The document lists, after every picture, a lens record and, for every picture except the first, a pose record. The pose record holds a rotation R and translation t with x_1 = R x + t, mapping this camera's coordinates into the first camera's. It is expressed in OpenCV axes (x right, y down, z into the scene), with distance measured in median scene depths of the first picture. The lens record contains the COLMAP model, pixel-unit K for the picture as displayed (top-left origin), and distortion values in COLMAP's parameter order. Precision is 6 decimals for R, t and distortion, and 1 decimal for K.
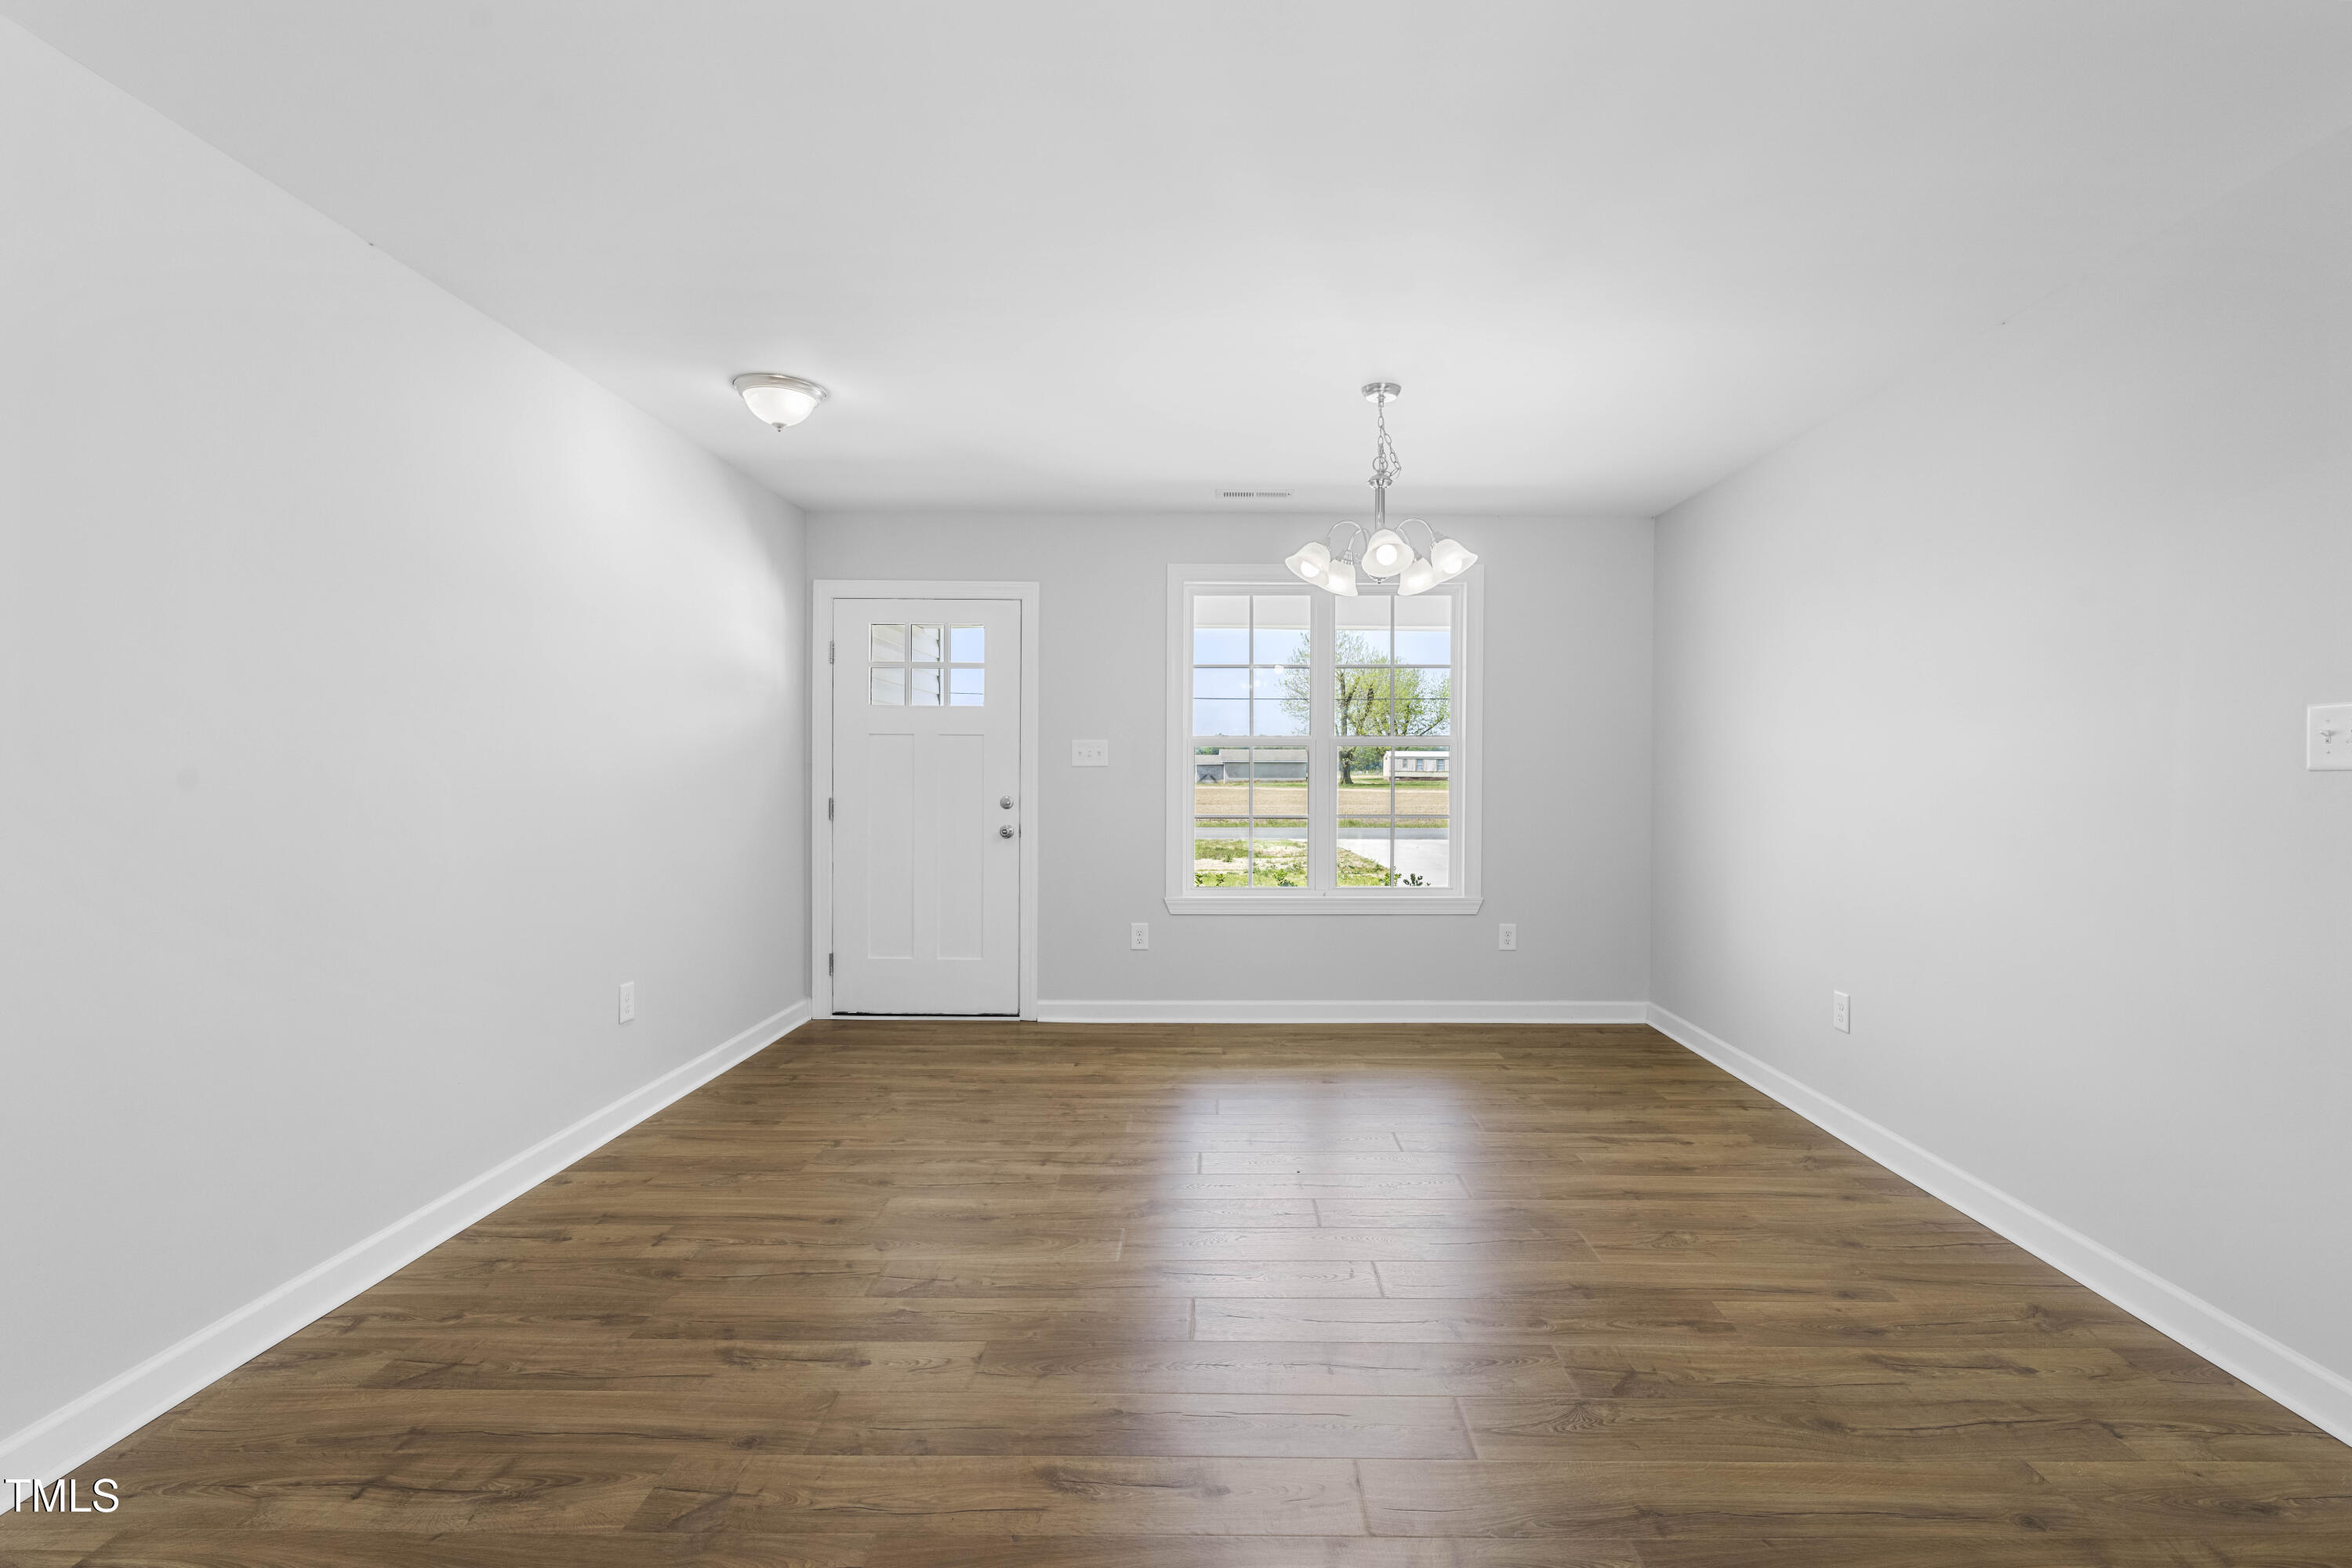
lens RADIAL K [[1075.0, 0, 1215.0], [0, 1075.0, 783.8], [0, 0, 1]] dist [-0.001244, 0.000002]
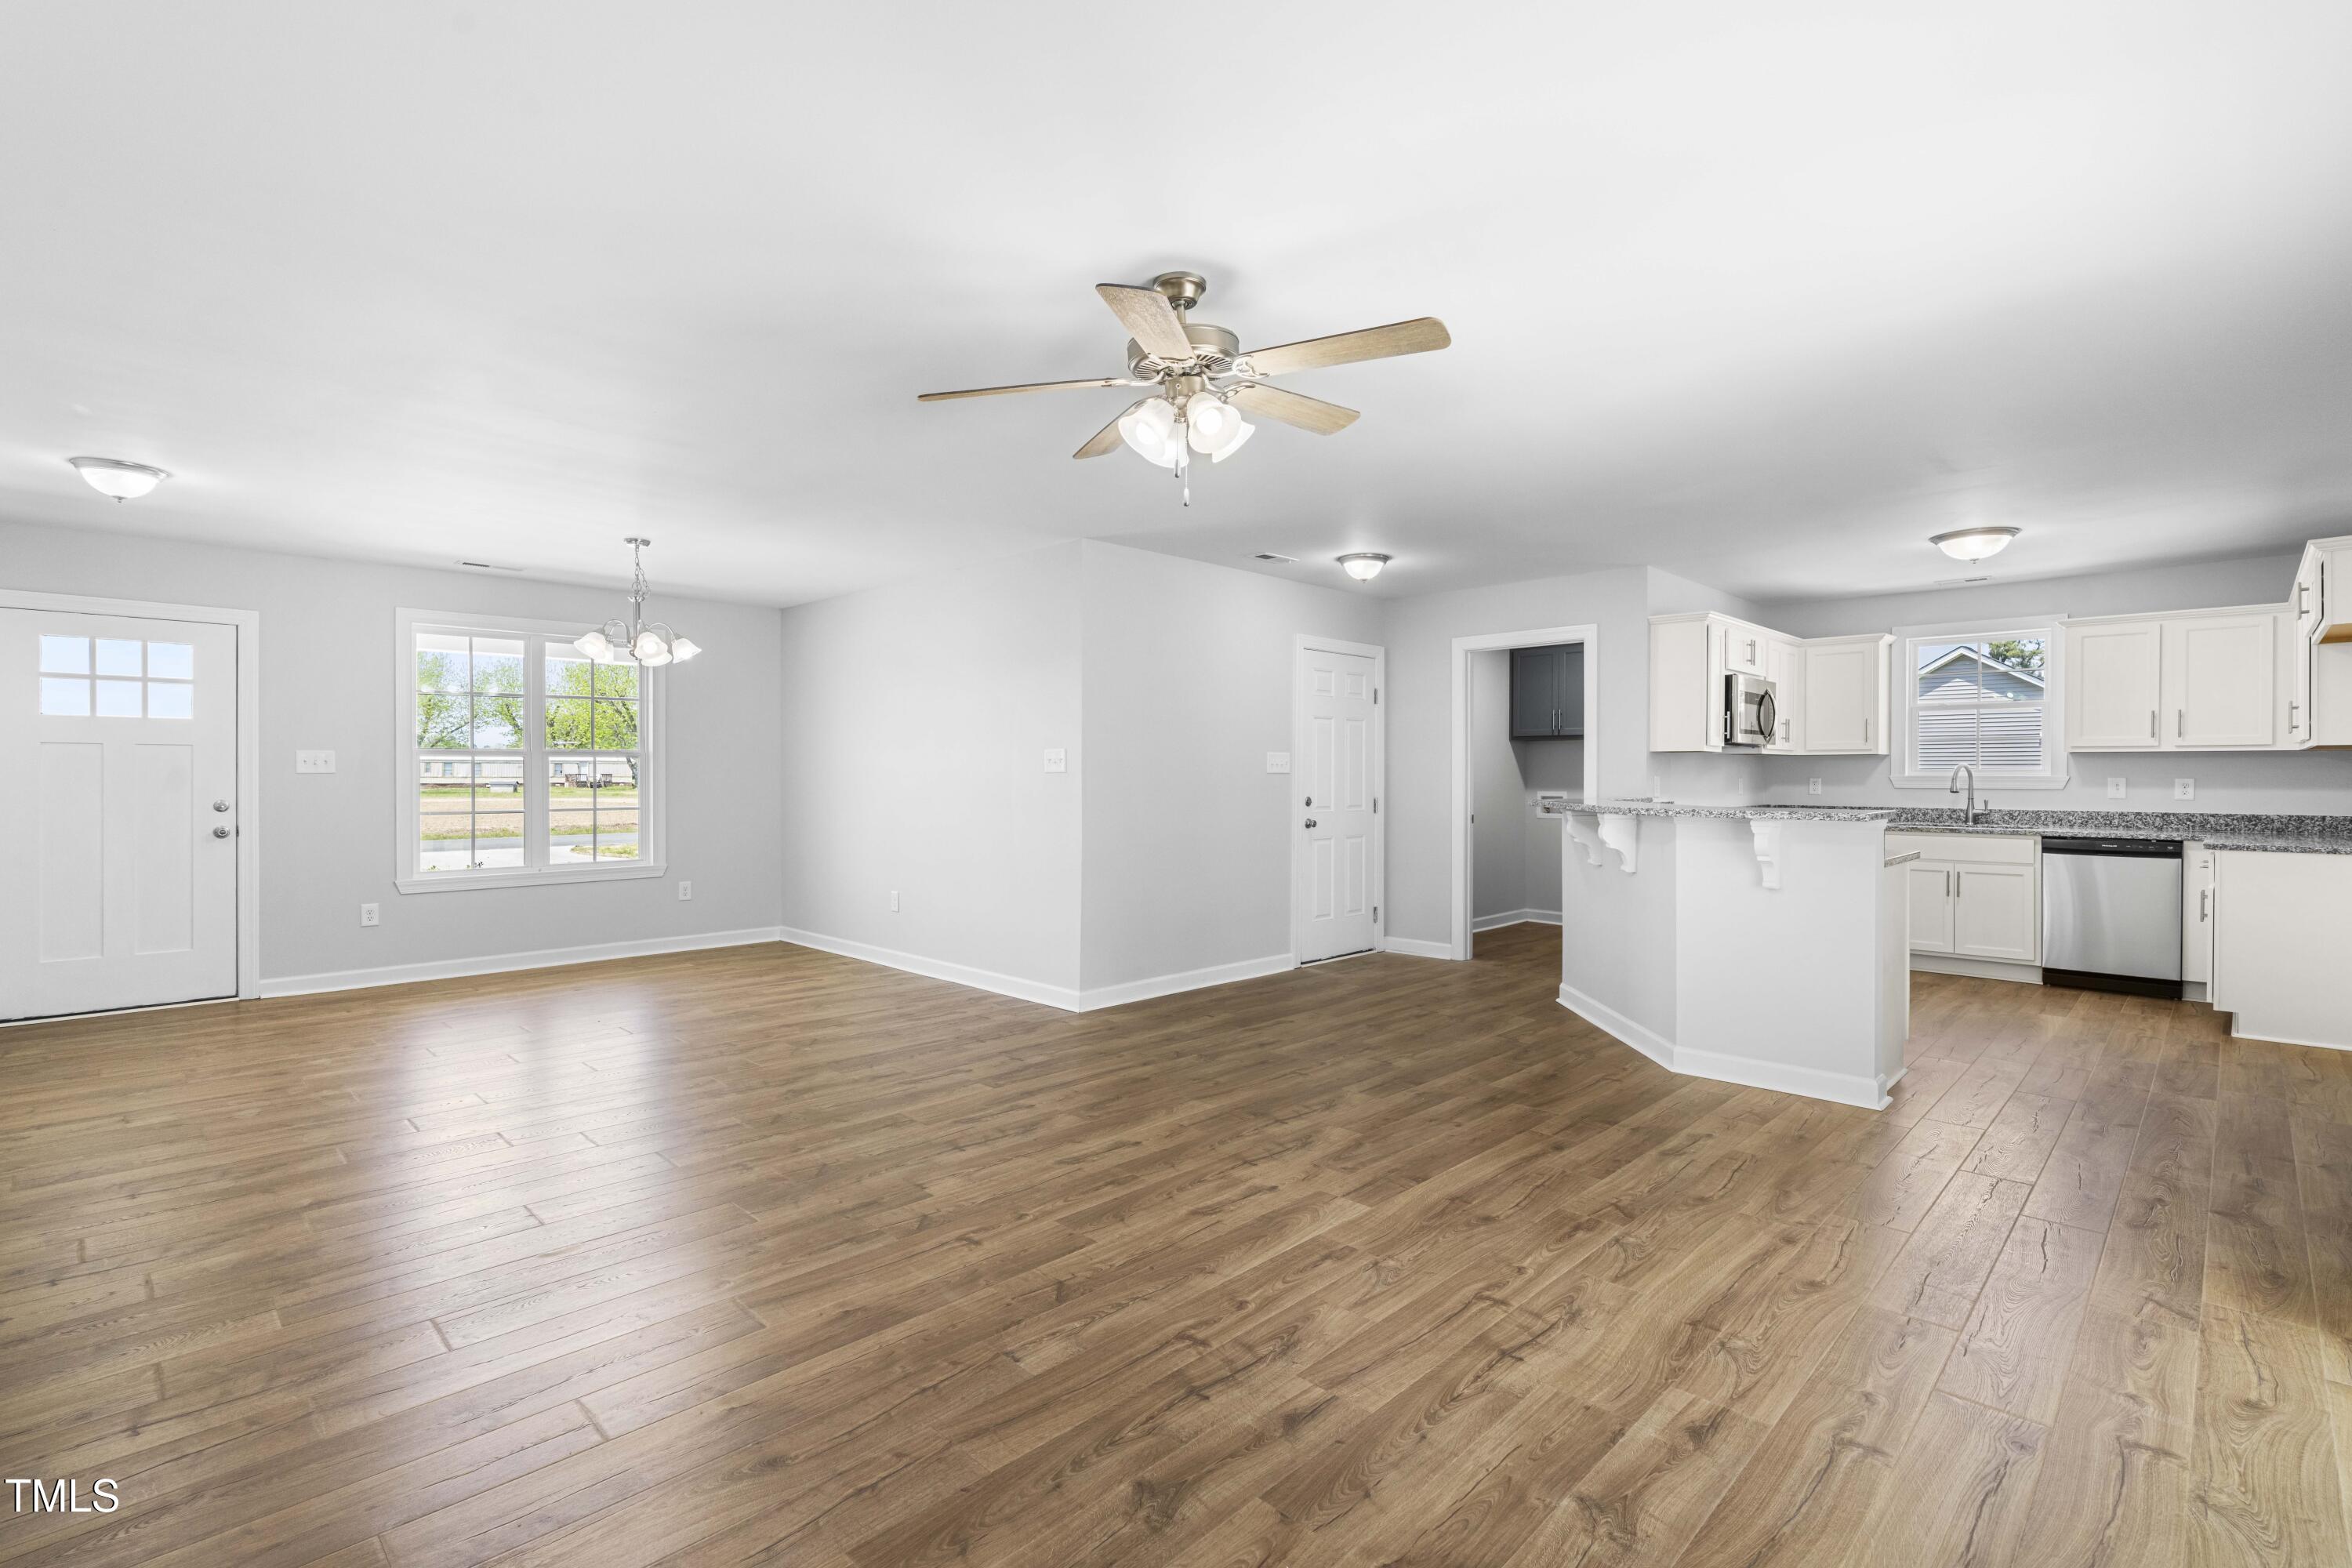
lens RADIAL K [[1086.0, 0, 1192.9], [0, 1086.0, 789.8], [0, 0, 1]] dist [-0.005266, 0.000006]
pose [[0.695360, -0.013394, 0.718537, -0.298874], [0.012550, 0.999900, 0.006493, 0.006308], [-0.718552, 0.004502, 0.695458, -0.501907]]
